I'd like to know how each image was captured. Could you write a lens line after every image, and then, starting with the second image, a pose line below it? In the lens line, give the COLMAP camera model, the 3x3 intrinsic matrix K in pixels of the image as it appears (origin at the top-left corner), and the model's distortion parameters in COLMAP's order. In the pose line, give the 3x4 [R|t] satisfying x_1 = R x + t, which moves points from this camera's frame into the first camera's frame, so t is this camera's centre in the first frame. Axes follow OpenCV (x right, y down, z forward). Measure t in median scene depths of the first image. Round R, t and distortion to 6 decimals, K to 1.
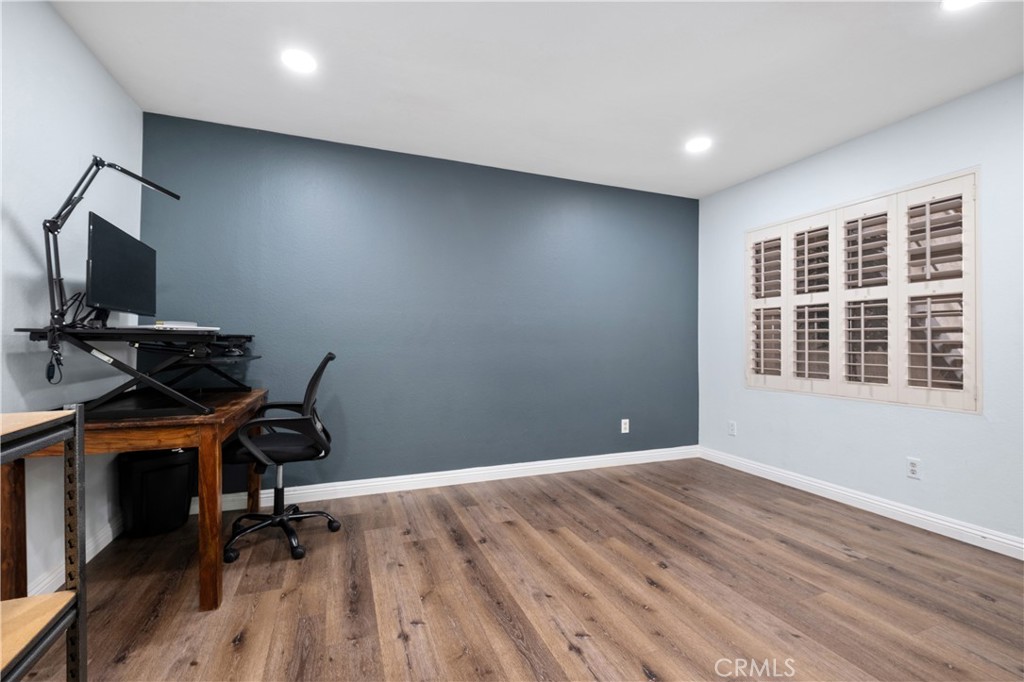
lens RADIAL K [[443.1, 0, 514.6], [0, 443.1, 337.3], [0, 0, 1]] dist [0.001927, -0.005561]
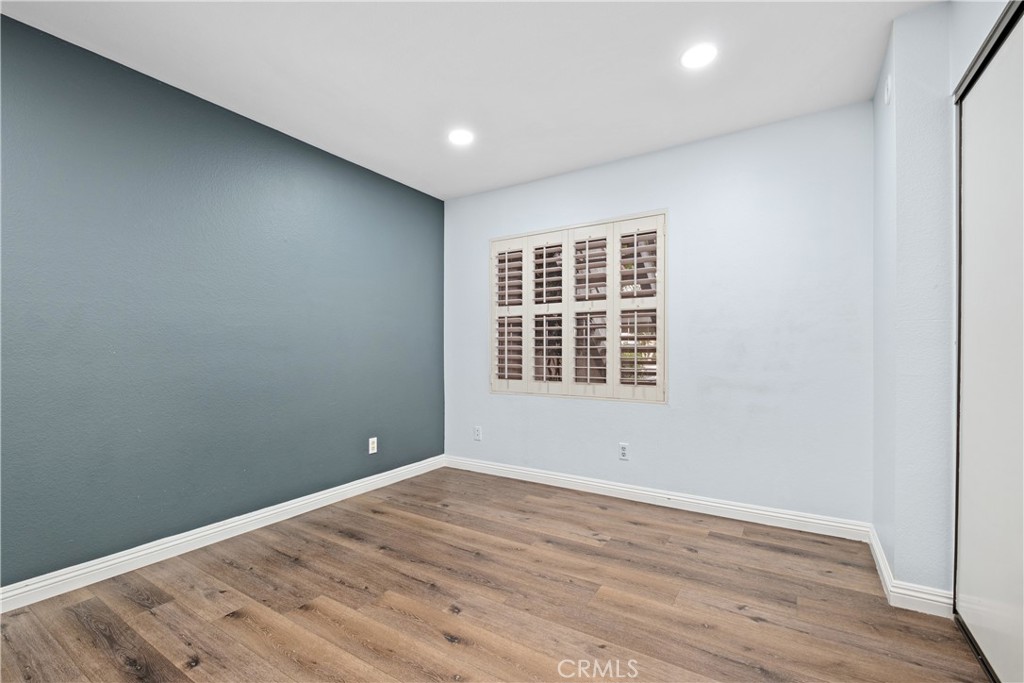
lens RADIAL K [[443.1, 0, 508.2], [0, 443.1, 351.4], [0, 0, 1]] dist [0.001927, -0.005561]
pose [[0.810493, -0.009783, 0.585666, -0.066412], [0.000071, 0.999862, 0.016603, 0.000251], [-0.585748, -0.013414, 0.810382, 0.206773]]
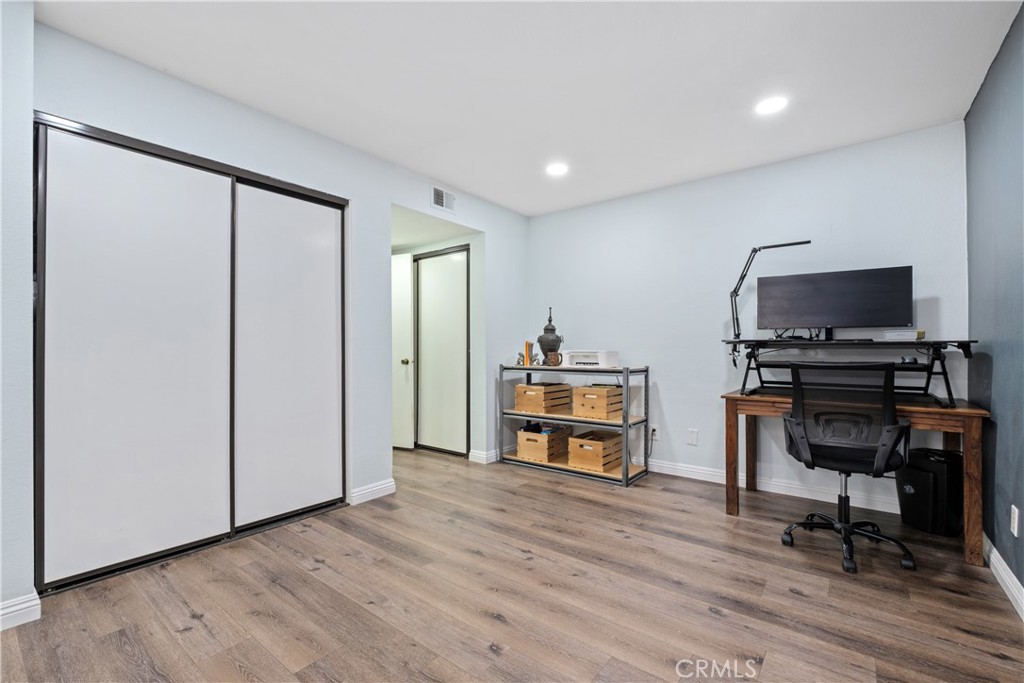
lens RADIAL K [[443.1, 0, 503.6], [0, 443.1, 346.6], [0, 0, 1]] dist [0.001927, -0.005561]
pose [[-0.869944, -0.005107, -0.493125, 0.569927], [0.001367, 0.999918, -0.012768, 0.015727], [0.493149, -0.011781, -0.869865, 1.367136]]
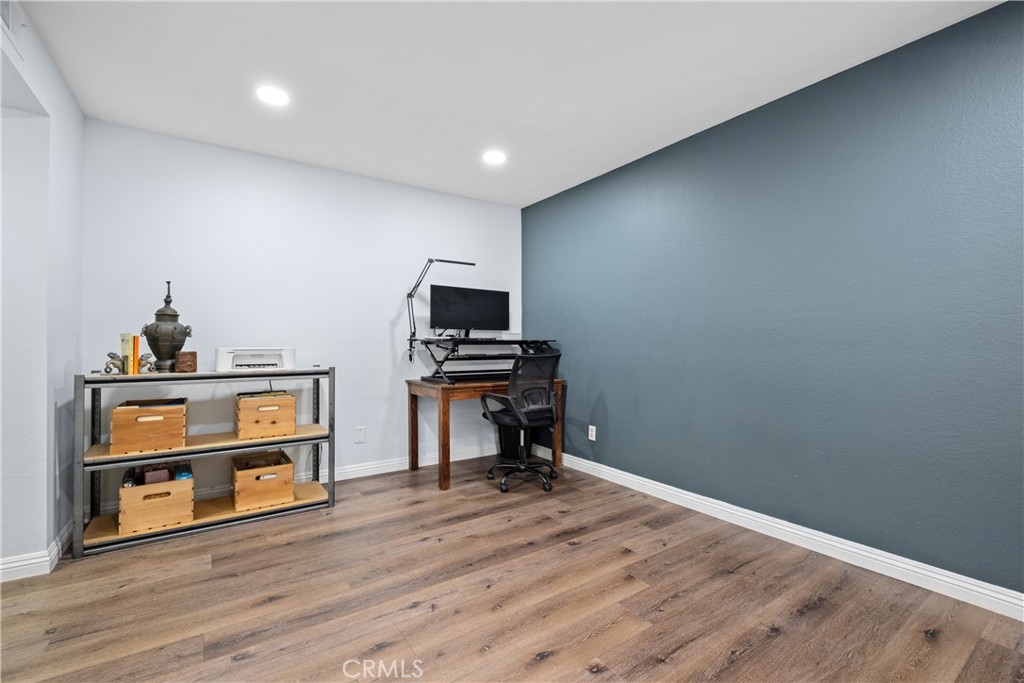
lens RADIAL K [[443.1, 0, 512.7], [0, 443.1, 340.2], [0, 0, 1]] dist [0.001927, -0.005561]
pose [[0.221622, -0.012175, -0.975057, 0.809308], [0.009882, 0.999899, -0.010239, 0.009019], [0.975083, -0.007366, 0.221720, 0.598023]]
